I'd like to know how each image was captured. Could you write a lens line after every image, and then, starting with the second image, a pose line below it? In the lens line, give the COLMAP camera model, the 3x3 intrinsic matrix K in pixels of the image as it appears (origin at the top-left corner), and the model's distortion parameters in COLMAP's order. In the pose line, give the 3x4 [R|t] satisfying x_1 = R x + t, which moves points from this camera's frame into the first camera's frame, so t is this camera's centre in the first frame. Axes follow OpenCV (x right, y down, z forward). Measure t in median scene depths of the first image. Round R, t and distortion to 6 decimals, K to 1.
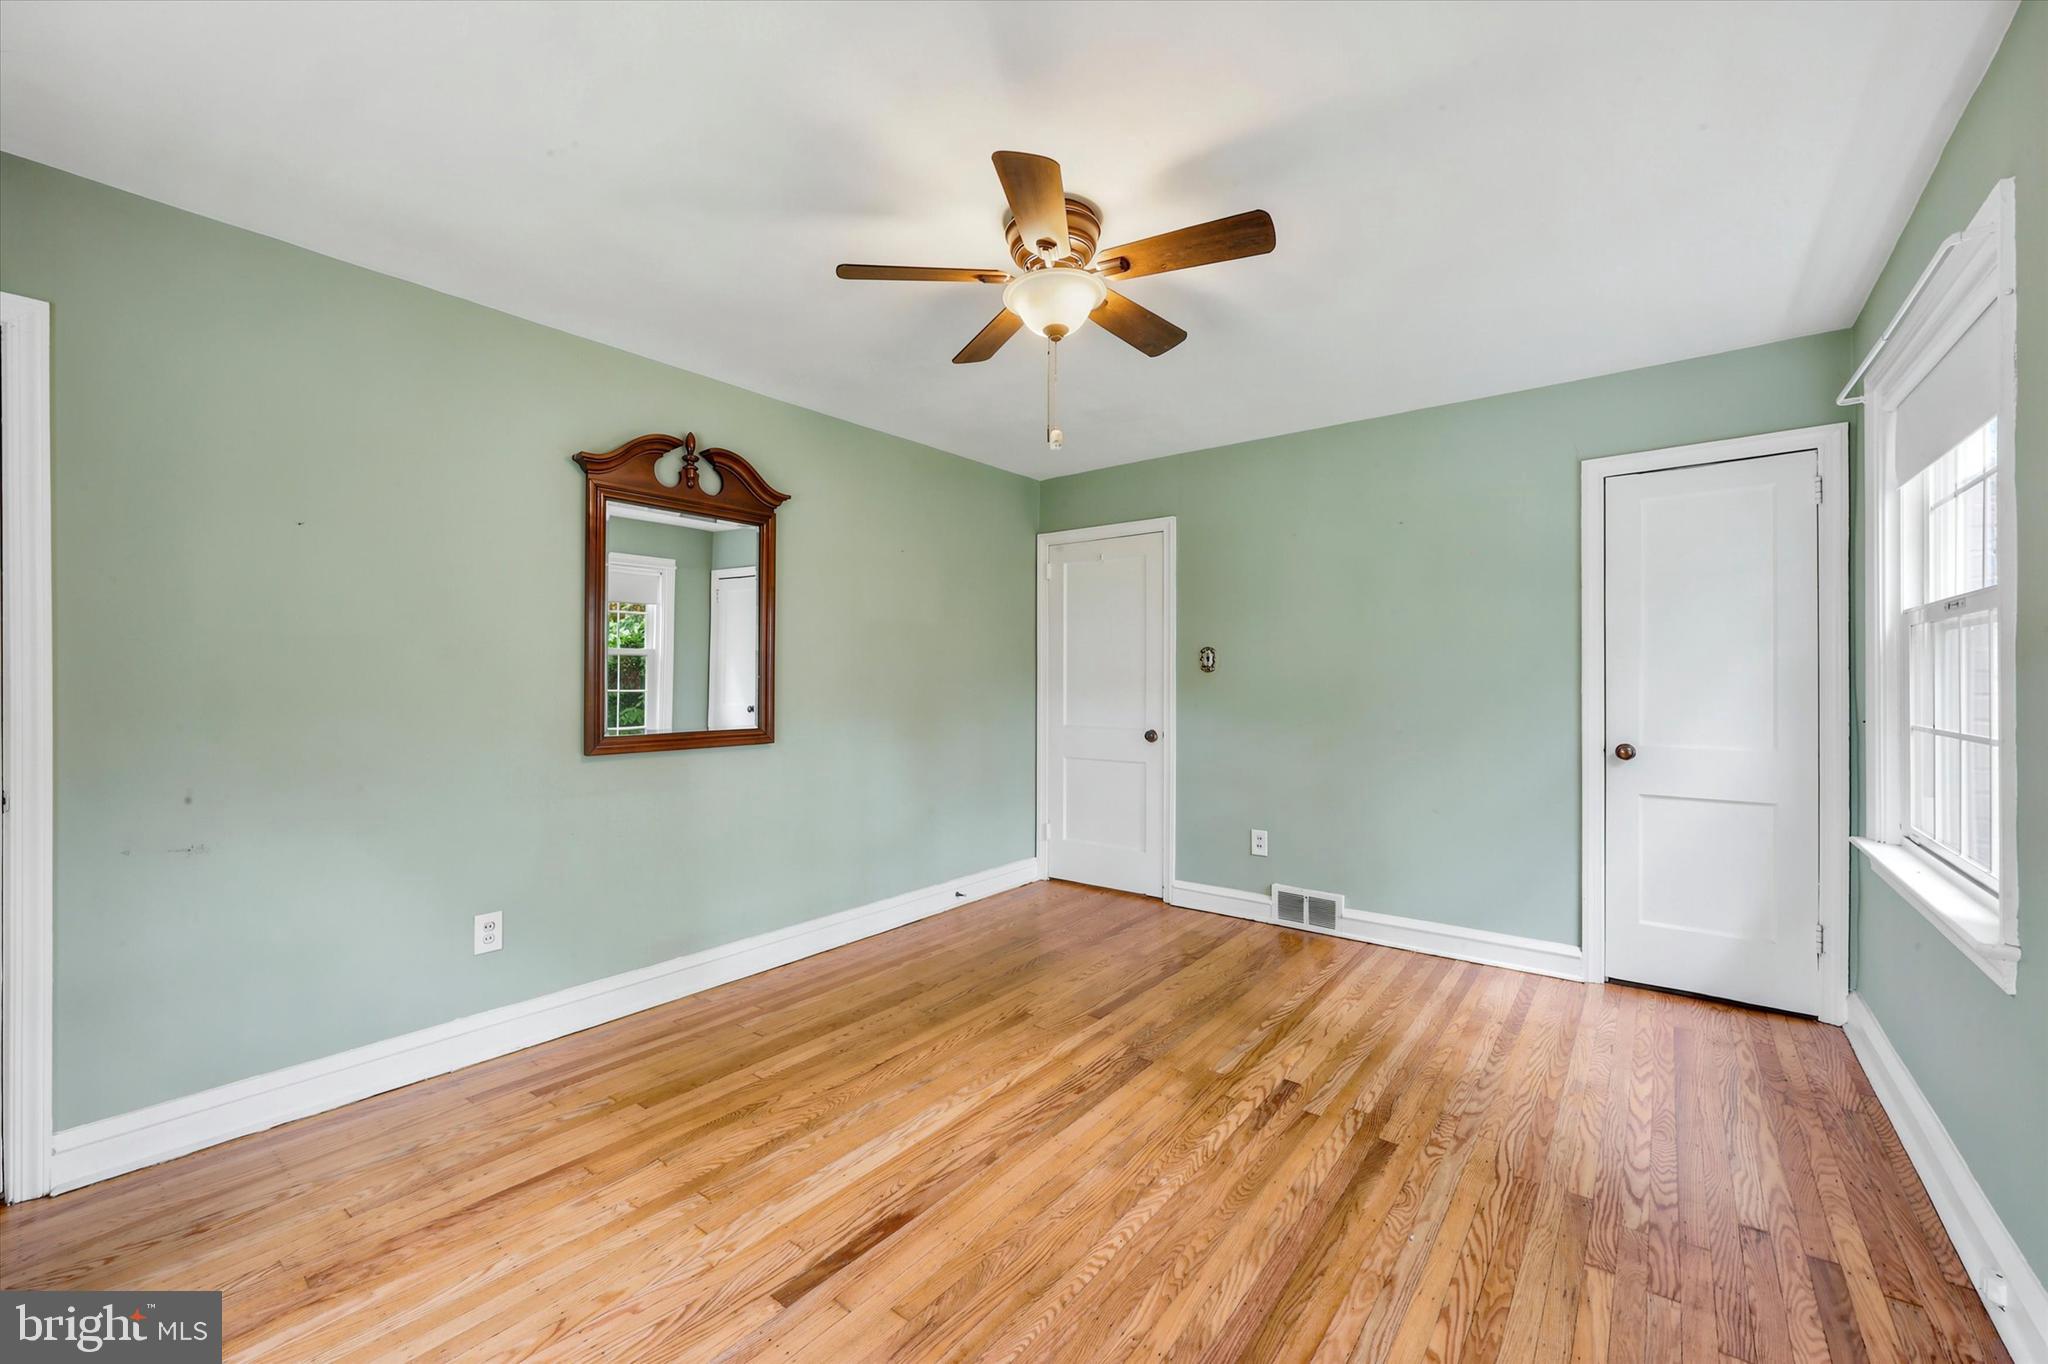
lens RADIAL K [[830.2, 0, 1017.2], [0, 830.2, 677.2], [0, 0, 1]] dist [-0.000844, -0.000138]
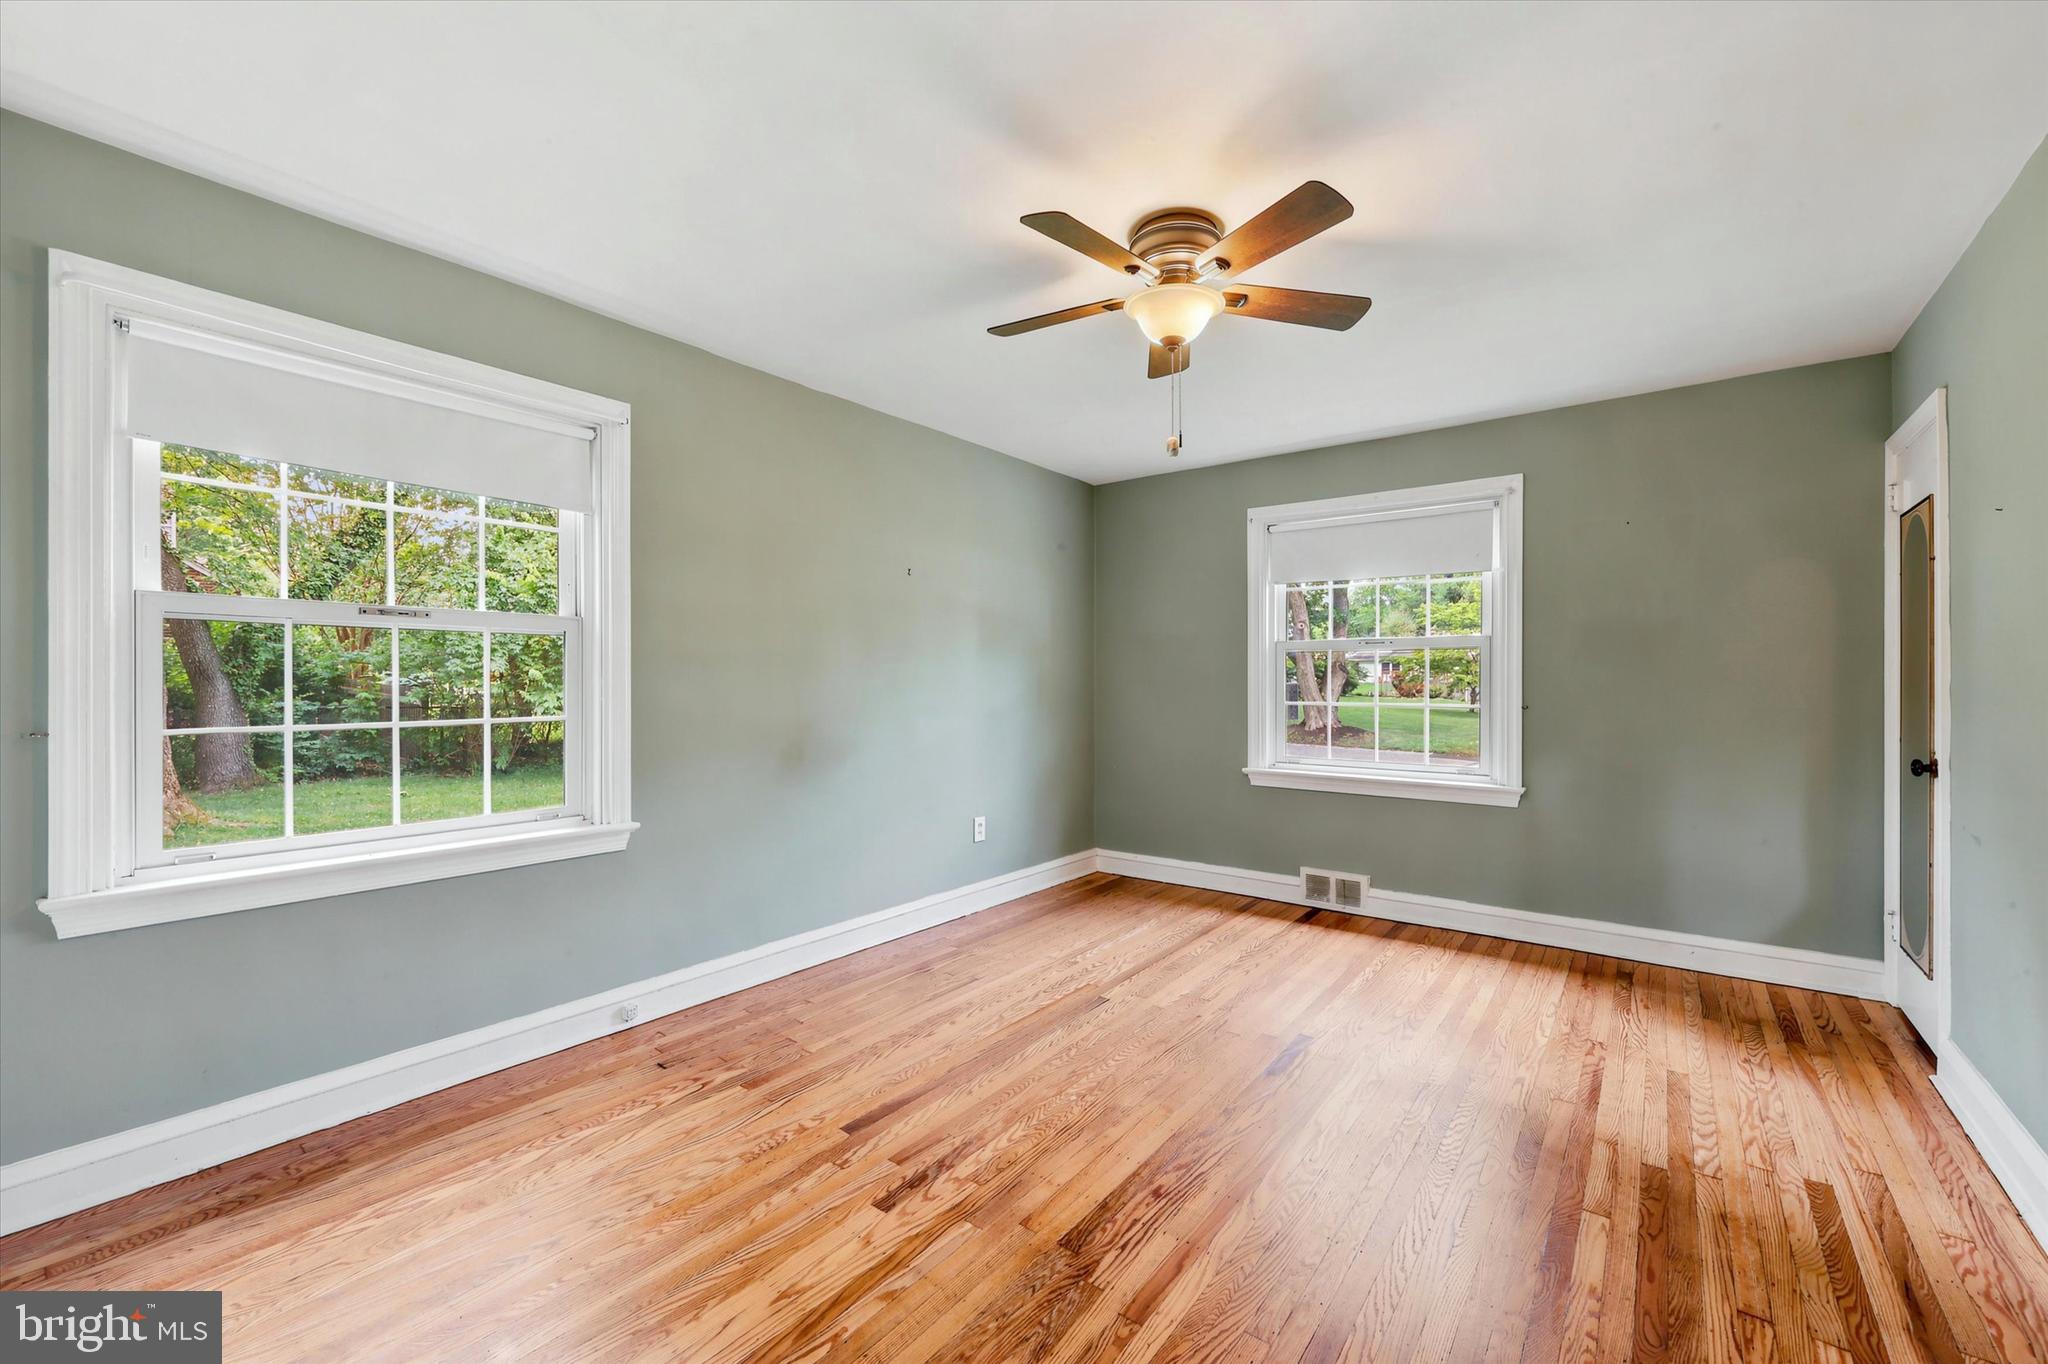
lens RADIAL K [[830.2, 0, 1017.2], [0, 830.2, 677.2], [0, 0, 1]] dist [-0.000844, -0.000138]
pose [[-0.999994, -0.003037, -0.001636, 0.228399], [-0.003032, 0.999990, -0.003276, 0.005274], [0.001646, -0.003271, -0.999993, 1.924215]]
